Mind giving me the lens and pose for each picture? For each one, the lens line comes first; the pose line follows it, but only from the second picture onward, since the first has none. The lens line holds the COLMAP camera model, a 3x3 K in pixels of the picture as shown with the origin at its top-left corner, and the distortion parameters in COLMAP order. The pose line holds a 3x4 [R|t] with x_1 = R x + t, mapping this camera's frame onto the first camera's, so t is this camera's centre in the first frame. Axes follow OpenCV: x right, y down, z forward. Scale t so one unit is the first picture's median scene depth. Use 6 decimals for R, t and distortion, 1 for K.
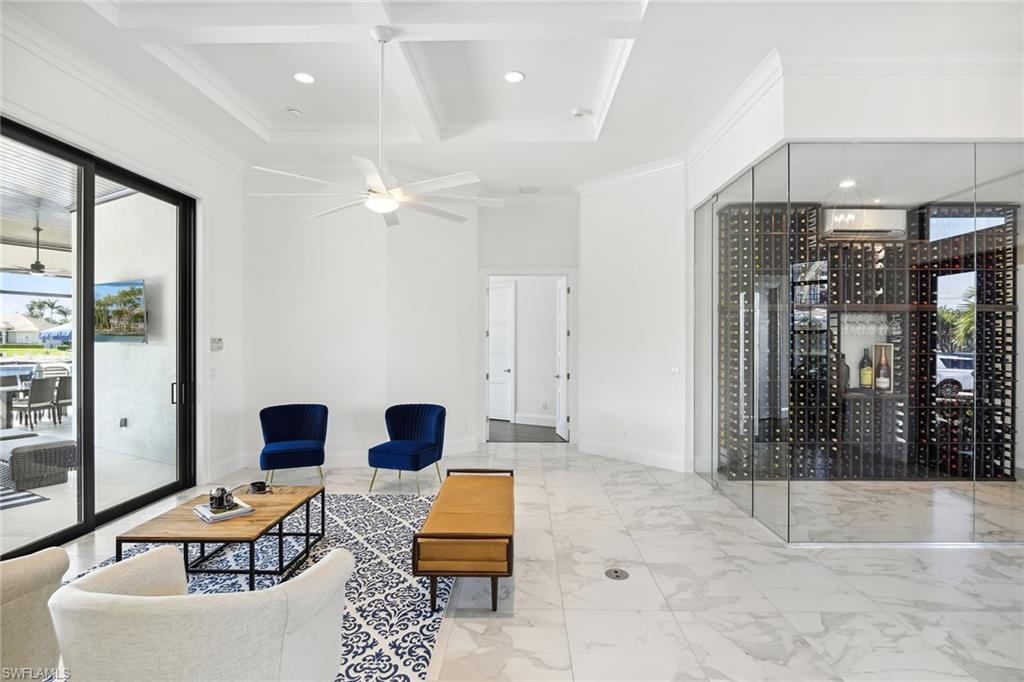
lens RADIAL K [[509.5, 0, 512.0], [0, 509.5, 341.0], [0, 0, 1]] dist [-0.014014, 0.000099]
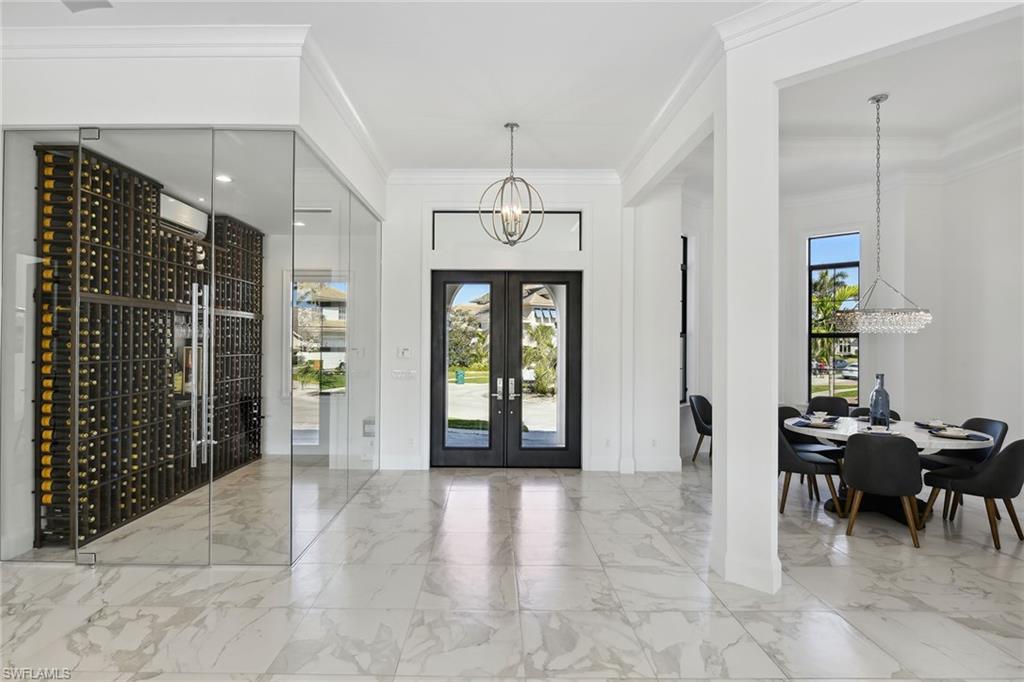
lens RADIAL K [[509.5, 0, 512.0], [0, 509.5, 341.0], [0, 0, 1]] dist [-0.014014, 0.000099]
pose [[-0.032367, 0.002775, 0.999472, -0.264643], [-0.002280, 0.999993, -0.002851, -0.004784], [-0.999473, -0.002371, -0.032361, 0.430997]]
